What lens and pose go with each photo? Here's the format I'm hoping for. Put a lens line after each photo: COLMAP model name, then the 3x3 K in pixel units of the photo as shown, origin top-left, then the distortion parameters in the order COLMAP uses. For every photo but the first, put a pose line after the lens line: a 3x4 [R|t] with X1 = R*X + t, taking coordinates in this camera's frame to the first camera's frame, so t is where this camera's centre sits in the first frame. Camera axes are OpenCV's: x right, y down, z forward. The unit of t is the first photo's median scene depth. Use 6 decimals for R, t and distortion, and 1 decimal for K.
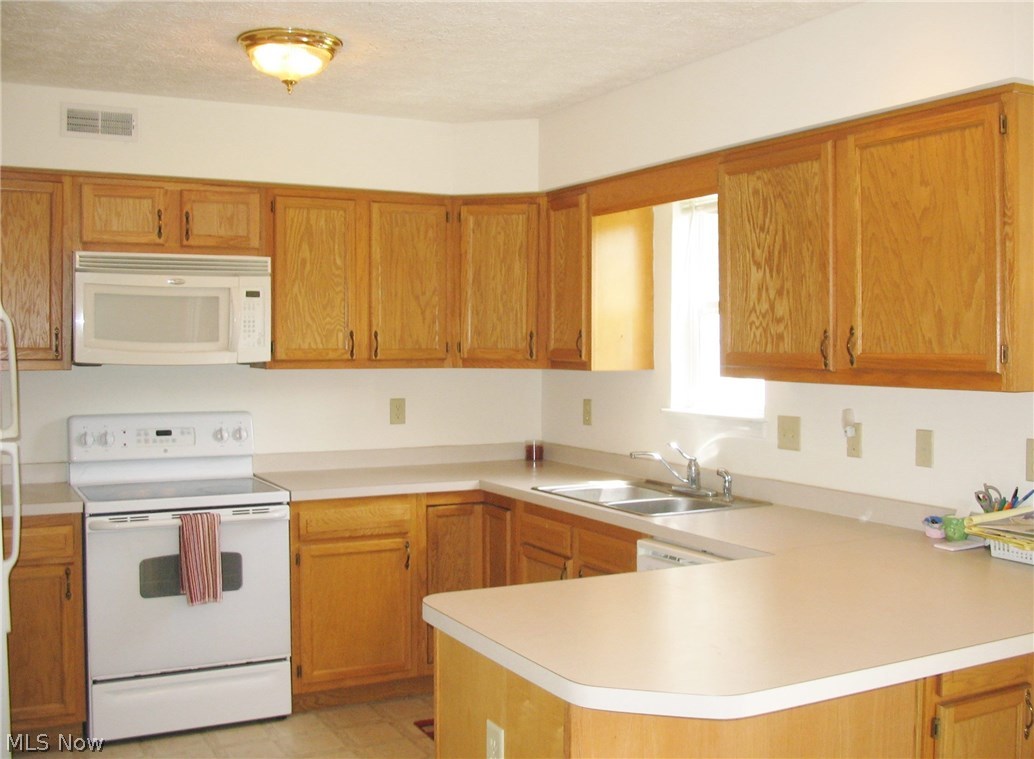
lens RADIAL K [[1131.0, 0, 548.8], [0, 1131.0, 355.7], [0, 0, 1]] dist [-0.186496, 0.220417]
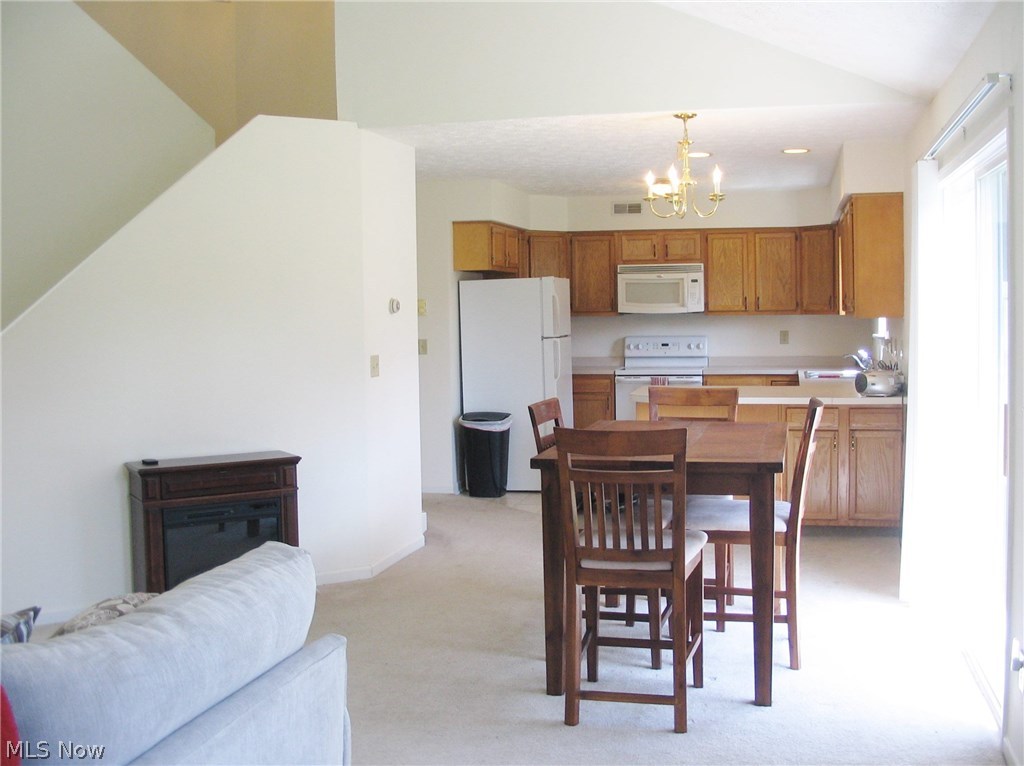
lens RADIAL K [[1099.9, 0, 547.9], [0, 1099.9, 364.7], [0, 0, 1]] dist [-0.180038, 0.228639]
pose [[0.752026, 0.021530, -0.658781, 0.923988], [0.007096, 0.999144, 0.040754, 0.019357], [0.659095, -0.035322, 0.751230, -0.795218]]
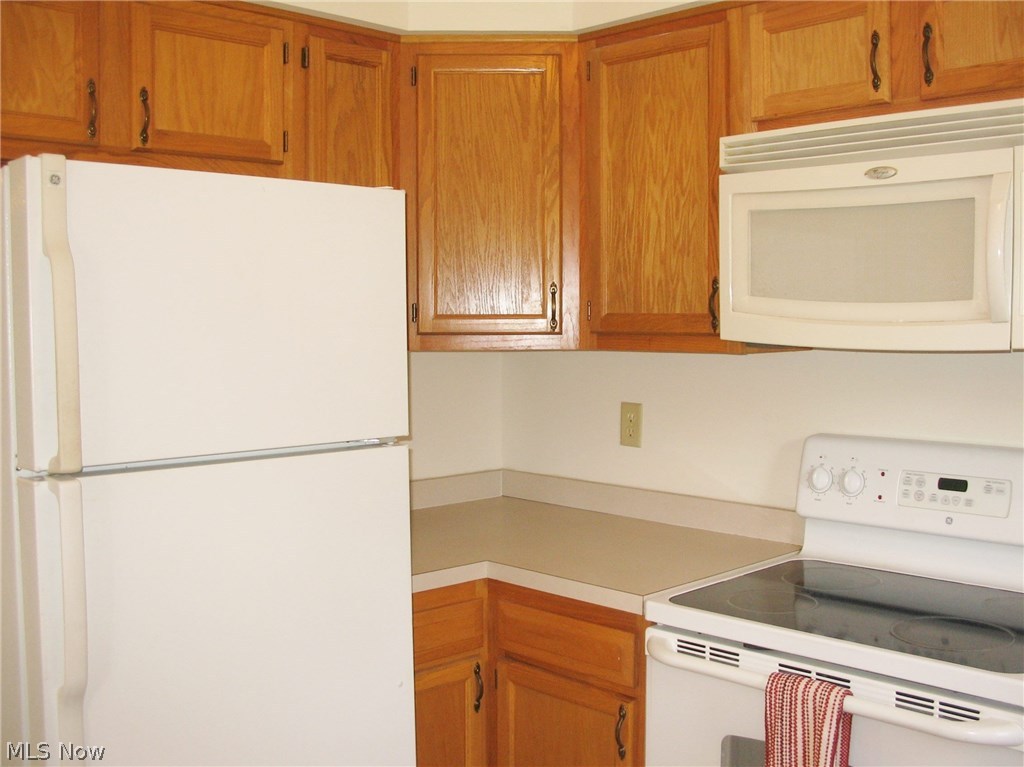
lens RADIAL K [[1099.9, 0, 547.9], [0, 1099.9, 365.2], [0, 0, 1]] dist [-0.180038, 0.228639]
pose [[0.291015, 0.040739, -0.955851, 0.063312], [-0.008933, 0.999165, 0.039865, -0.002024], [0.956677, -0.003063, 0.291136, 0.696965]]
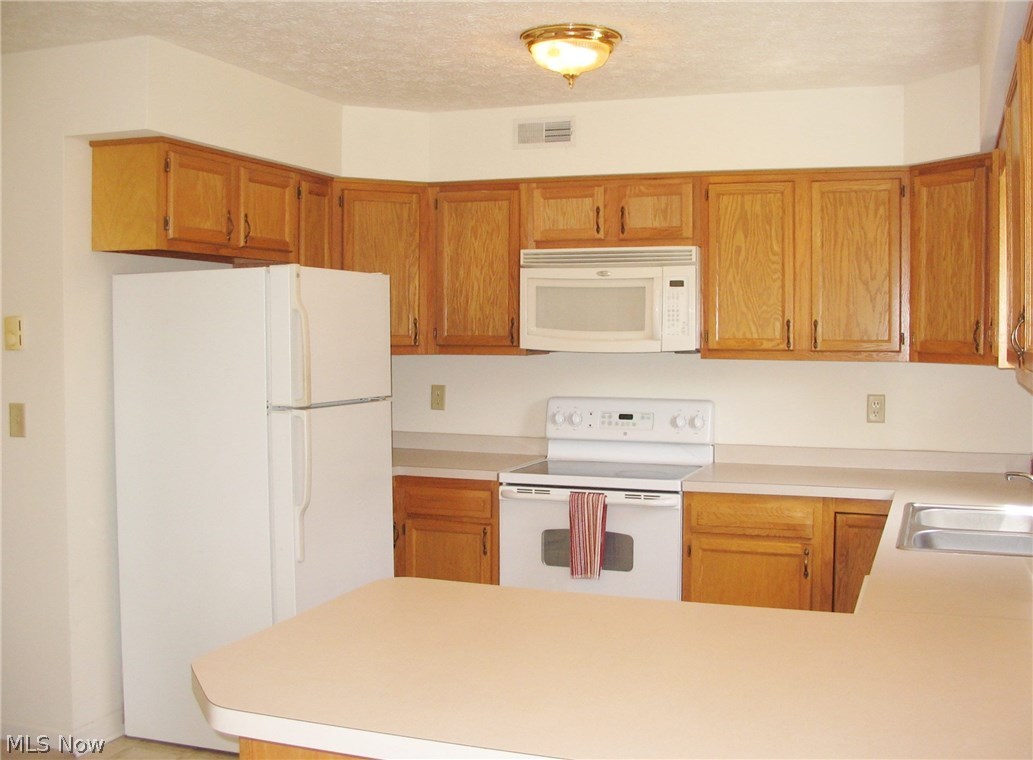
lens RADIAL K [[1127.6, 0, 558.9], [0, 1127.6, 354.1], [0, 0, 1]] dist [-0.141770, 0.028184]
pose [[0.667352, 0.017303, -0.744541, 0.418322], [-0.012652, 0.999849, 0.011896, -0.002088], [0.744635, 0.001481, 0.667471, 0.238785]]
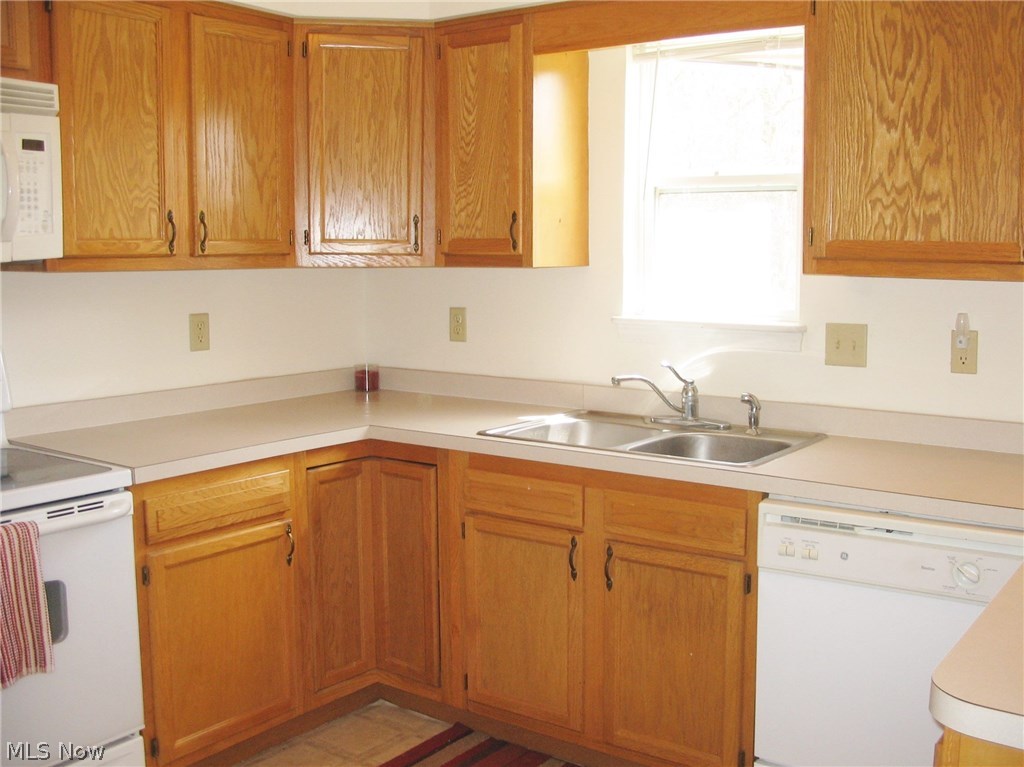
lens RADIAL K [[1099.9, 0, 547.9], [0, 1099.9, 365.2], [0, 0, 1]] dist [-0.180038, 0.228639]
pose [[0.894950, -0.045173, 0.443873, -0.273507], [0.003465, 0.995535, 0.094330, 0.009154], [-0.446152, -0.082883, 0.891111, 0.357827]]
